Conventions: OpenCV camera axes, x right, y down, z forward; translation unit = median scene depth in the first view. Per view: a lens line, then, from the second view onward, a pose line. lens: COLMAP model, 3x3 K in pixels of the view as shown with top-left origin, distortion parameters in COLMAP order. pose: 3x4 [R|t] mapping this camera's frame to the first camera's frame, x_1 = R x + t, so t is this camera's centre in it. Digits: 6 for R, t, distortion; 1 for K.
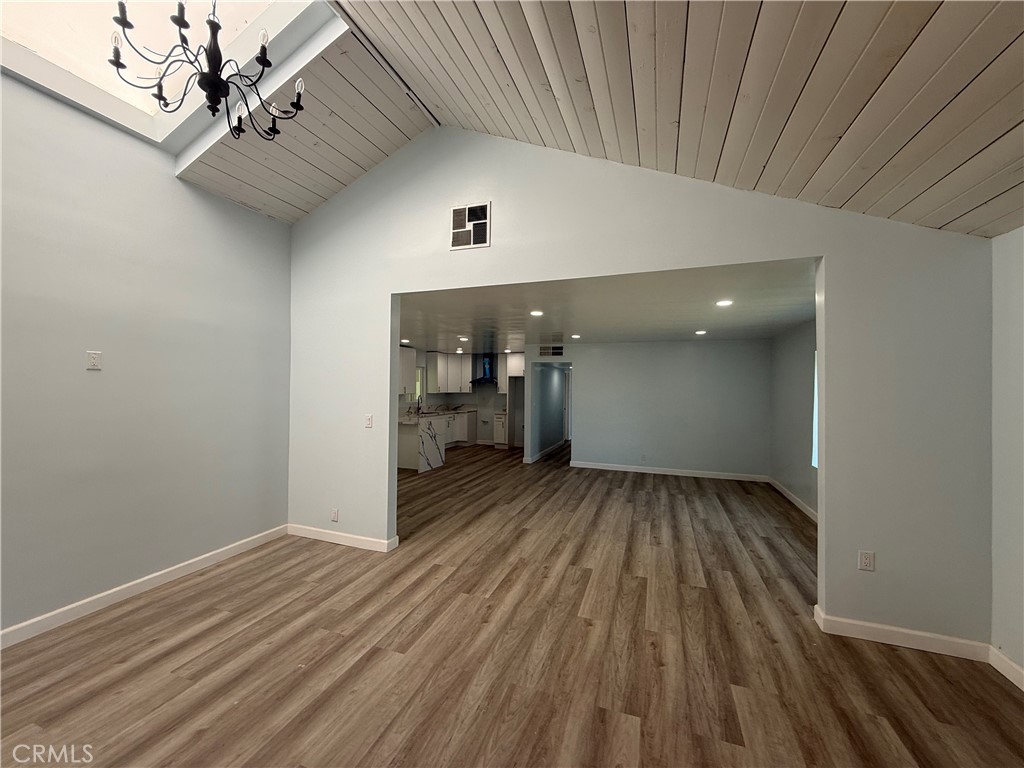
lens RADIAL K [[407.0, 0, 509.4], [0, 407.0, 384.2], [0, 0, 1]] dist [-0.000496, 0.000553]
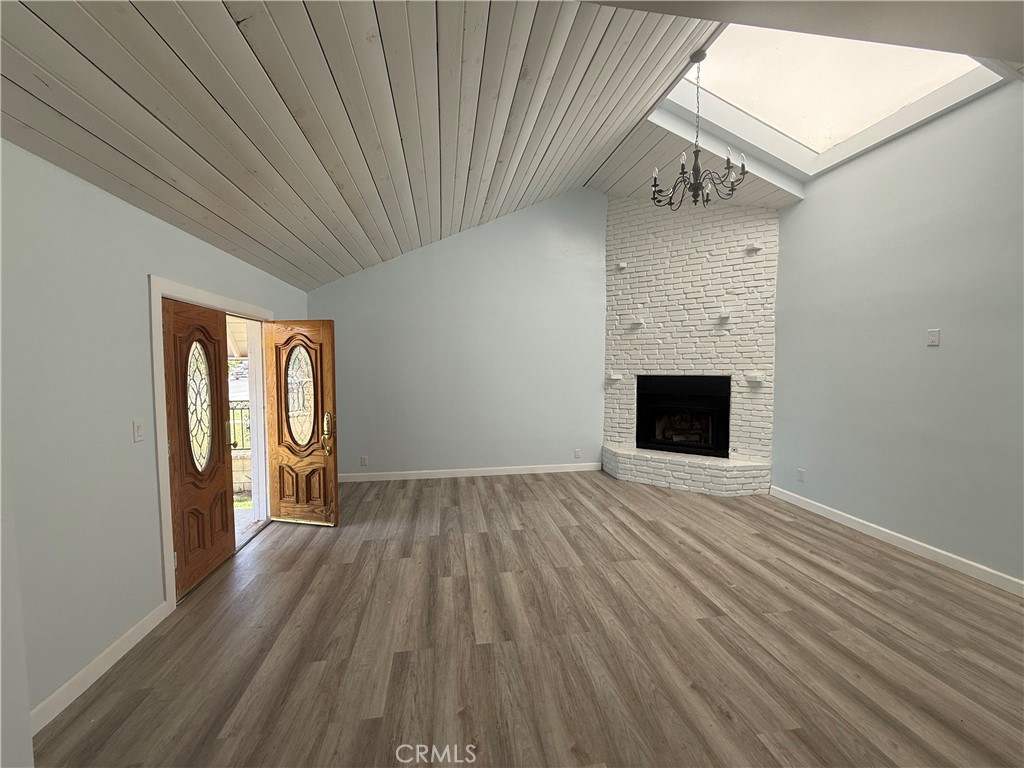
lens RADIAL K [[407.0, 0, 509.4], [0, 407.0, 384.2], [0, 0, 1]] dist [-0.000496, 0.000553]
pose [[-0.874163, 0.021008, -0.485178, 0.362646], [-0.003868, 0.998731, 0.050214, 0.012025], [0.485618, 0.045772, -0.872972, 0.932871]]
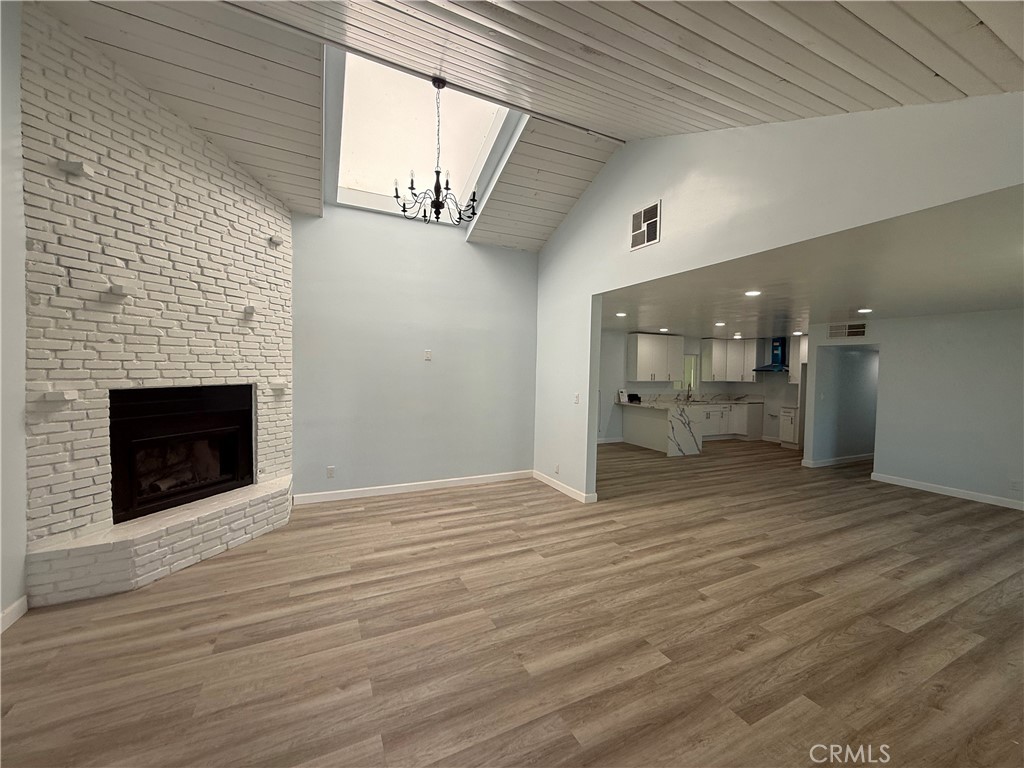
lens RADIAL K [[407.0, 0, 509.4], [0, 407.0, 384.2], [0, 0, 1]] dist [-0.000496, 0.000553]
pose [[0.721195, 0.027999, -0.692166, 0.350390], [-0.009659, 0.999492, 0.030367, 0.009638], [0.692665, -0.015215, 0.721099, -0.053650]]
